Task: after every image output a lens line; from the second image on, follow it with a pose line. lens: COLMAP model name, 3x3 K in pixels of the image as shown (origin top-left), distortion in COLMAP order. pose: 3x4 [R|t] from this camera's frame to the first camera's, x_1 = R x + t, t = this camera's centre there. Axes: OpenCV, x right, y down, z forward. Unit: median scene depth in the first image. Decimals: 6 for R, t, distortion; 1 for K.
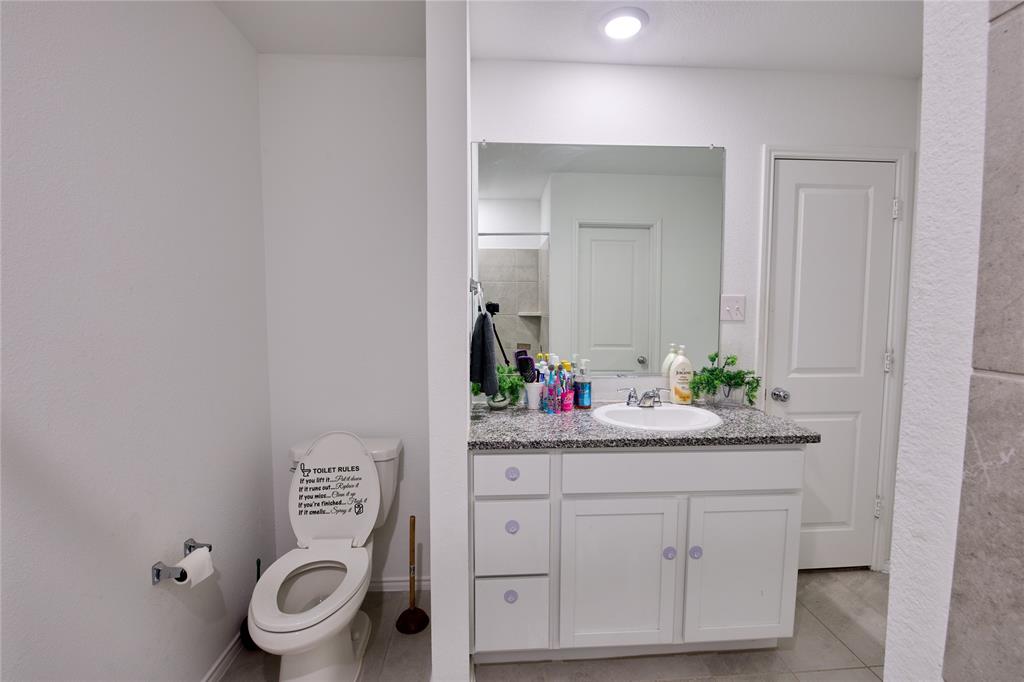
lens RADIAL K [[439.3, 0, 515.6], [0, 439.3, 336.4], [0, 0, 1]] dist [-0.003405, -0.010874]
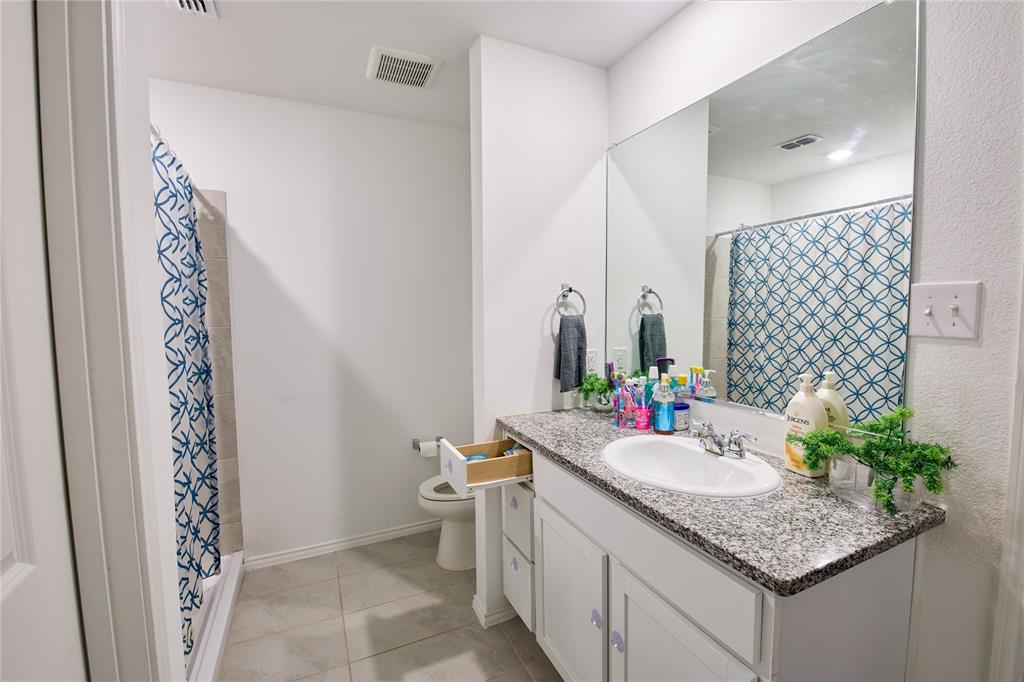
lens RADIAL K [[439.3, 0, 515.6], [0, 439.3, 336.4], [0, 0, 1]] dist [-0.003405, -0.010874]
pose [[0.375430, 0.054253, -0.925261, 0.894803], [-0.051890, 0.997950, 0.037461, -0.036642], [0.925397, 0.033947, 0.377476, 0.482864]]
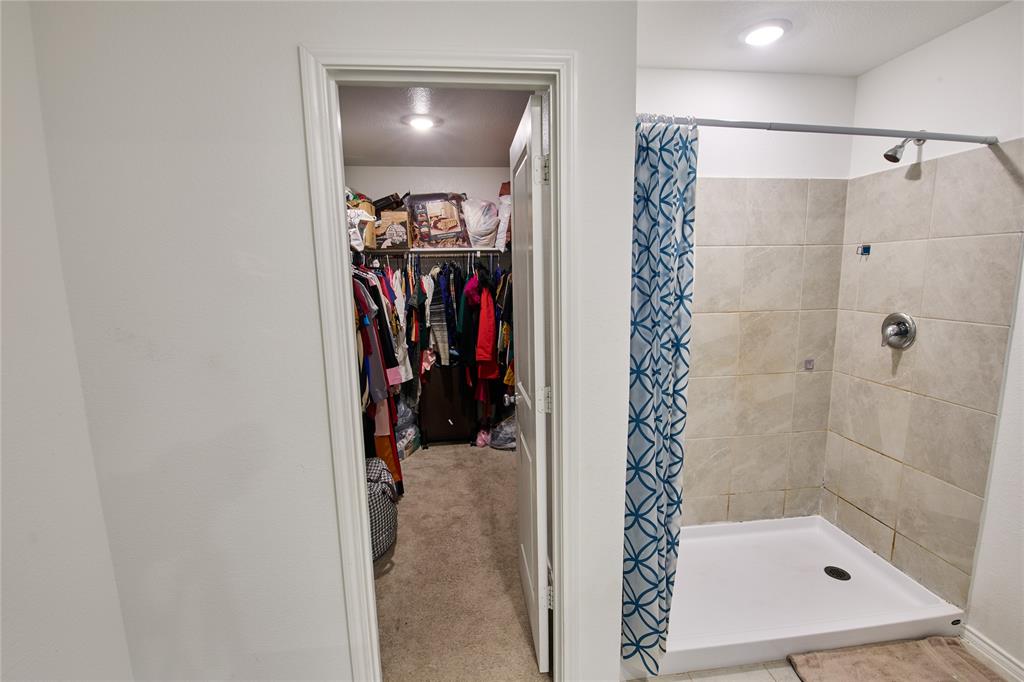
lens RADIAL K [[439.3, 0, 515.6], [0, 439.3, 336.4], [0, 0, 1]] dist [-0.003405, -0.010874]
pose [[-0.998752, 0.018192, -0.046507, 0.499372], [0.007997, 0.977530, 0.210643, -0.152068], [0.049294, 0.210009, -0.976456, 1.027759]]
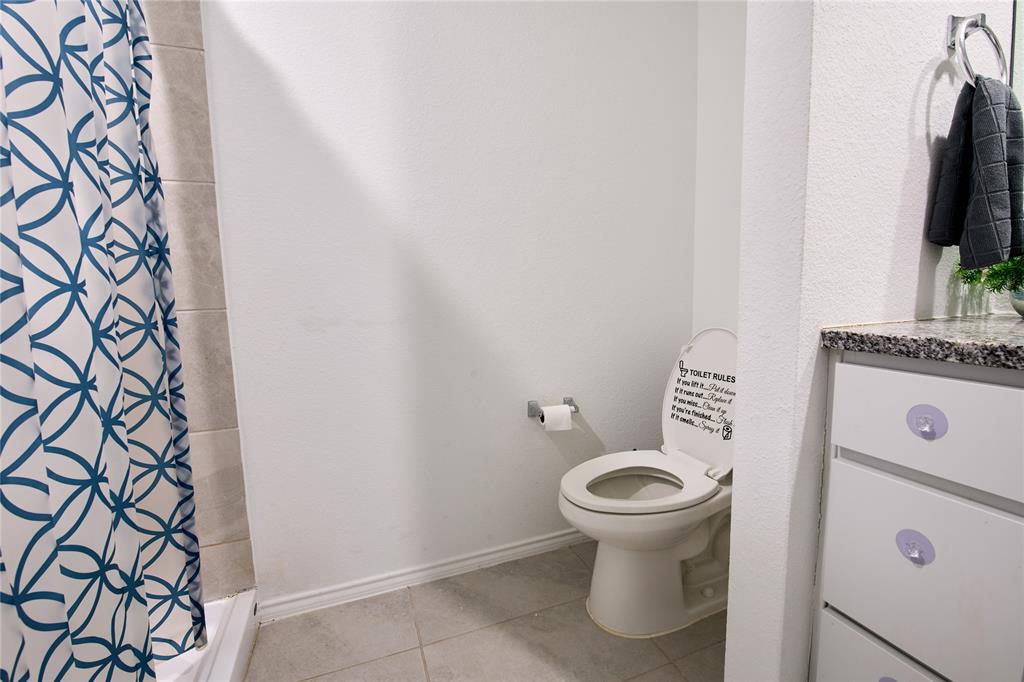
lens RADIAL K [[439.3, 0, 515.6], [0, 439.3, 336.4], [0, 0, 1]] dist [-0.003405, -0.010874]
pose [[0.300575, 0.092265, -0.949285, 0.219658], [-0.036883, 0.995690, 0.085097, 0.183102], [0.953045, 0.009434, 0.302683, 0.438580]]
